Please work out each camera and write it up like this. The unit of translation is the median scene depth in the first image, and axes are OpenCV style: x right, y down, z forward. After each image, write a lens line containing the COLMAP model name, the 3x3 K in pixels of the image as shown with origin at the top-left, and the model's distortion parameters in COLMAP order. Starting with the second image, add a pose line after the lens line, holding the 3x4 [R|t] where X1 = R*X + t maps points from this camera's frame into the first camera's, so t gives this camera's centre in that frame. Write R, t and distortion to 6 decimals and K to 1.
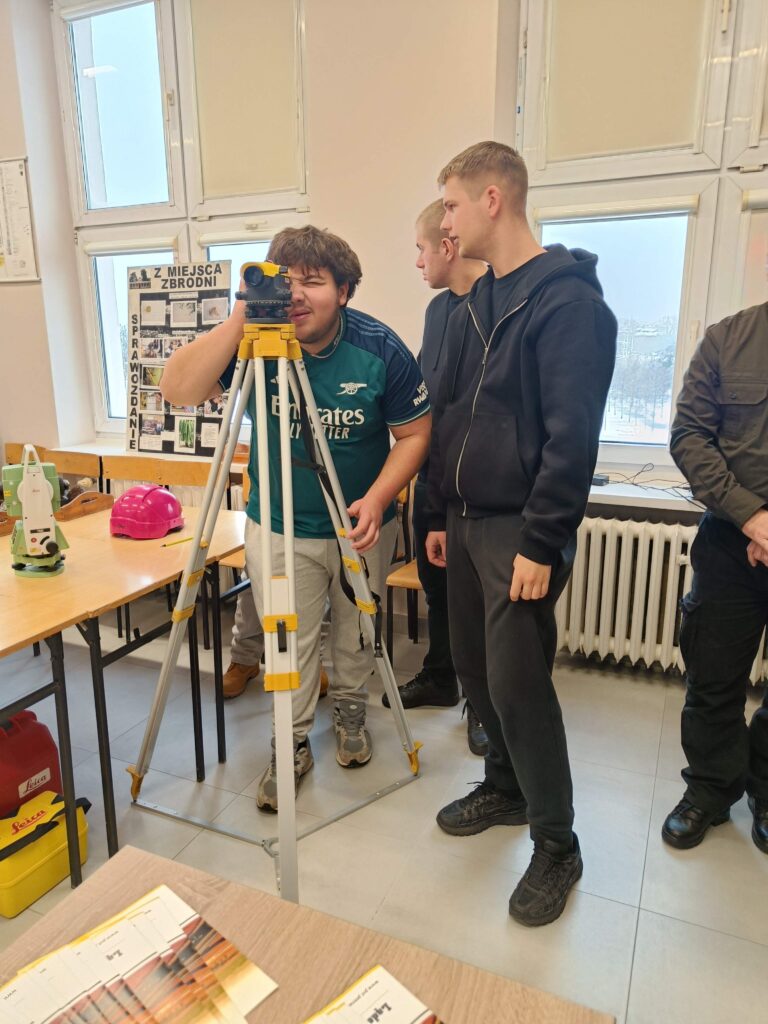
lens RADIAL K [[713.8, 0, 382.1], [0, 713.8, 515.0], [0, 0, 1]] dist [0.009818, 0.002916]
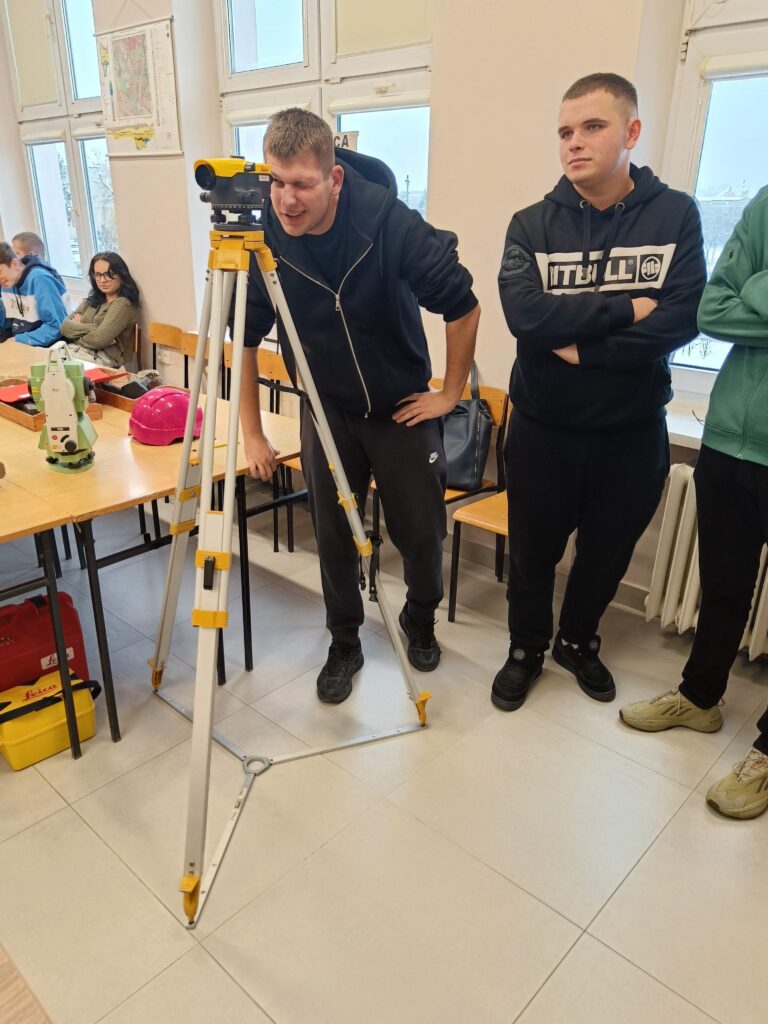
lens RADIAL K [[752.3, 0, 381.3], [0, 752.3, 520.6], [0, 0, 1]] dist [0.004332, 0.009374]
pose [[0.945249, 0.142061, -0.293808, 0.191743], [-0.094065, 0.980675, 0.171544, -0.050506], [0.312501, -0.134515, 0.940345, 0.067300]]
